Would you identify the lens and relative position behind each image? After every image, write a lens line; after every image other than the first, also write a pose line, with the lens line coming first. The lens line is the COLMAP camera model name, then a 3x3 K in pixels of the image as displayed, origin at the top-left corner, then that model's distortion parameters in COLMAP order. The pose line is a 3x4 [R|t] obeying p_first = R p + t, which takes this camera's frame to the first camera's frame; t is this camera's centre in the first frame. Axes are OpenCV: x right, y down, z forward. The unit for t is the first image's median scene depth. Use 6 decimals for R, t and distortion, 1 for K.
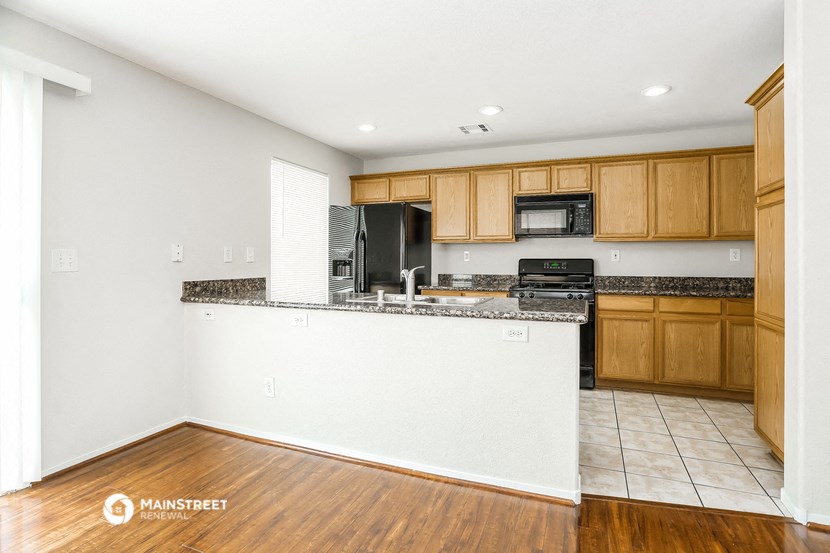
lens RADIAL K [[425.7, 0, 414.2], [0, 425.7, 255.9], [0, 0, 1]] dist [-0.027217, 0.001652]
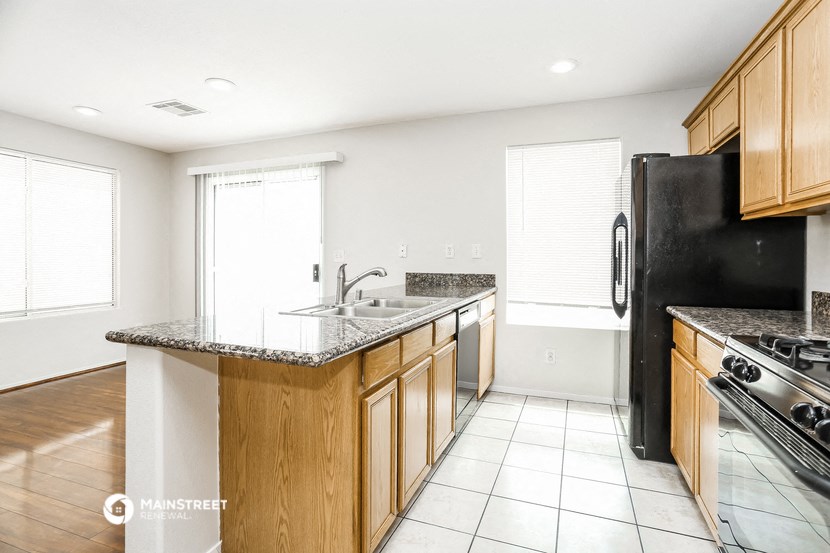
lens RADIAL K [[425.7, 0, 414.2], [0, 425.7, 255.9], [0, 0, 1]] dist [-0.027217, 0.001652]
pose [[0.021400, -0.002235, -0.999768, 0.590076], [0.005632, 0.999982, -0.002115, 0.009303], [0.999755, -0.005586, 0.021412, 0.766119]]
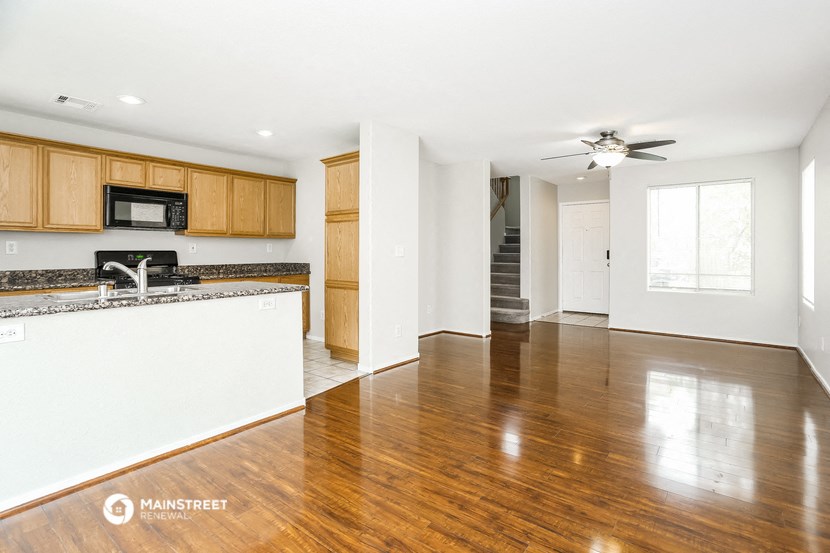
lens RADIAL K [[425.7, 0, 414.2], [0, 425.7, 255.9], [0, 0, 1]] dist [-0.027217, 0.001652]
pose [[0.268625, -0.012281, 0.963166, -0.532899], [-0.003217, 0.999902, 0.013647, 0.003761], [-0.963239, -0.006765, 0.268559, 0.096485]]
